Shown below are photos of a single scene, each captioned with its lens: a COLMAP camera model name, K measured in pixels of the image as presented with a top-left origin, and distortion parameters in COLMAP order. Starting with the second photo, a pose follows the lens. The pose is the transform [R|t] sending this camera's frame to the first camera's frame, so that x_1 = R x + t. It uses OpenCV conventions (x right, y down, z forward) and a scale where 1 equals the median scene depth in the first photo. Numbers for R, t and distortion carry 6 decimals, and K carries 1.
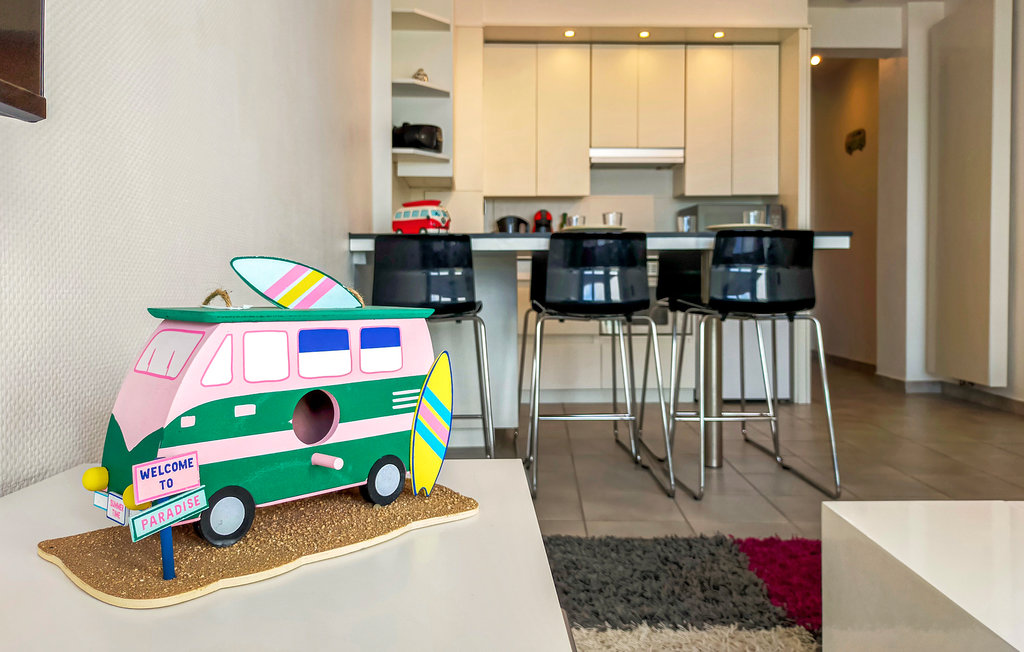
lens RADIAL K [[776.9, 0, 502.3], [0, 776.9, 290.1], [0, 0, 1]] dist [0.089111, -0.081472]
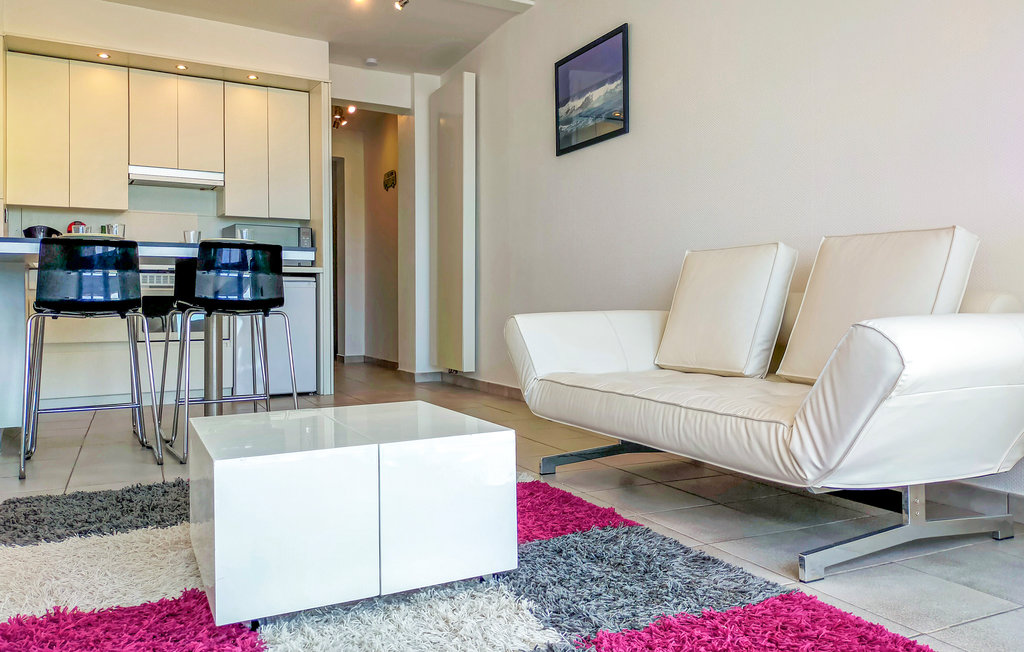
lens RADIAL K [[776.9, 0, 502.3], [0, 776.9, 290.1], [0, 0, 1]] dist [0.089111, -0.081472]
pose [[0.887884, 0.005480, 0.460034, 0.072617], [0.008071, 0.999590, -0.027483, 0.021308], [-0.459996, 0.028114, 0.887476, -0.182448]]
